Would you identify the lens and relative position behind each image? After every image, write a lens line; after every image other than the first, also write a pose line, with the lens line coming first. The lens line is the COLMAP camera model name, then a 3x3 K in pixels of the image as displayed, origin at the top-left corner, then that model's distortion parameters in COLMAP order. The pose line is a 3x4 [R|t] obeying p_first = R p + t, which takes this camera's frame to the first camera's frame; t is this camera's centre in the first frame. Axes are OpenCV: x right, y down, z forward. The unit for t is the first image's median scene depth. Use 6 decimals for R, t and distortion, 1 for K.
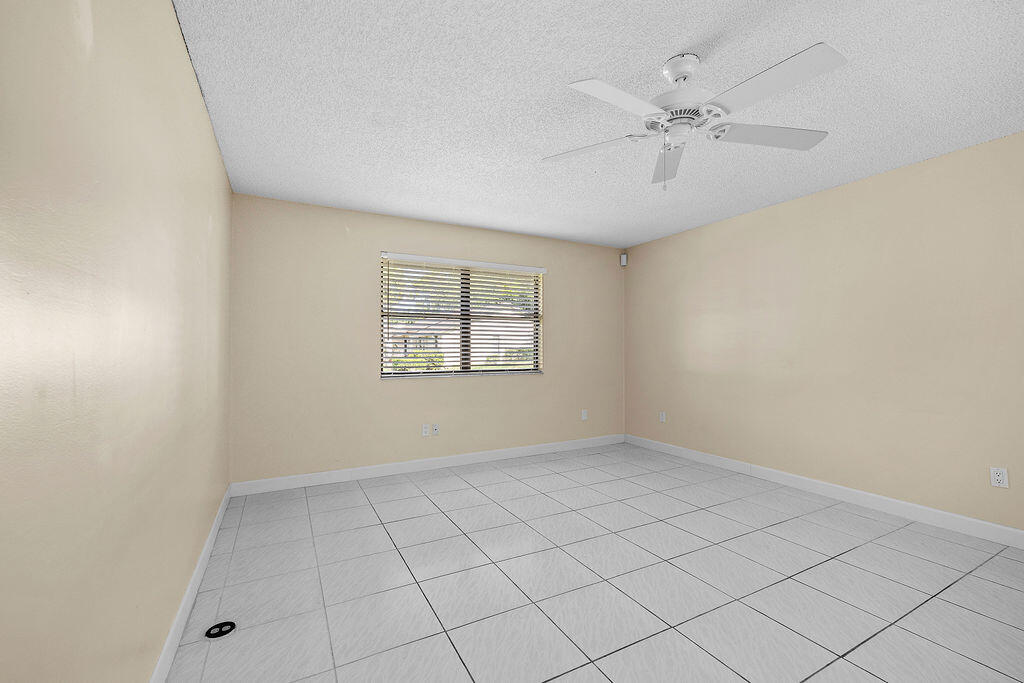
lens RADIAL K [[437.1, 0, 518.9], [0, 437.1, 352.3], [0, 0, 1]] dist [0.000535, 0.000465]
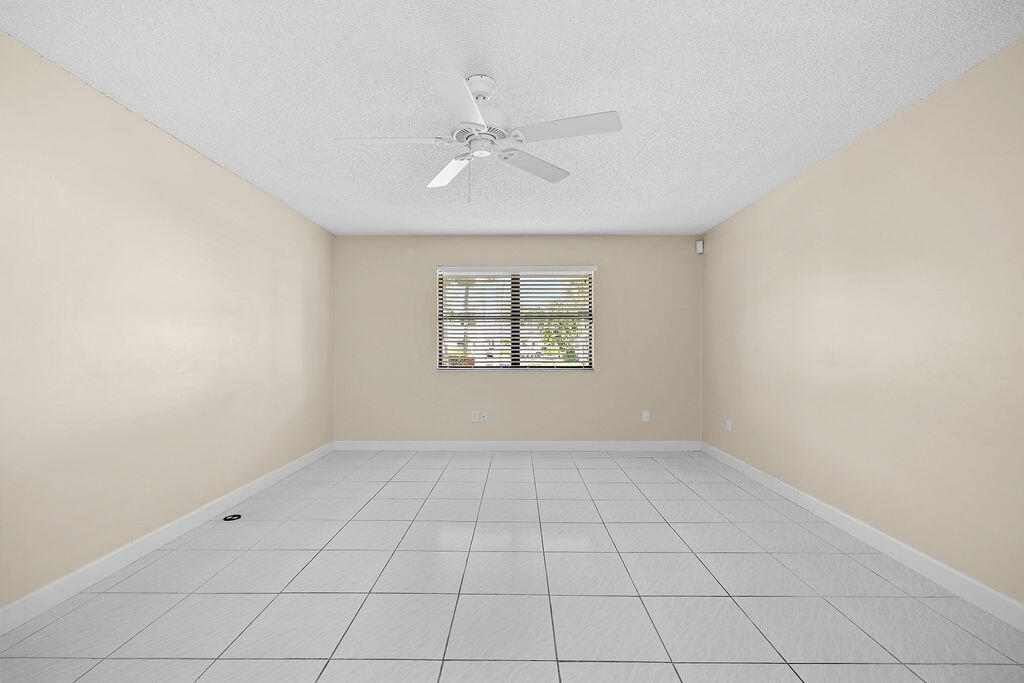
lens RADIAL K [[437.1, 0, 505.2], [0, 437.1, 343.3], [0, 0, 1]] dist [0.000535, 0.000465]
pose [[0.866666, -0.007588, -0.498831, 0.403187], [-0.003645, 0.999761, -0.021540, 0.007834], [0.498876, 0.020487, 0.866431, 0.035272]]
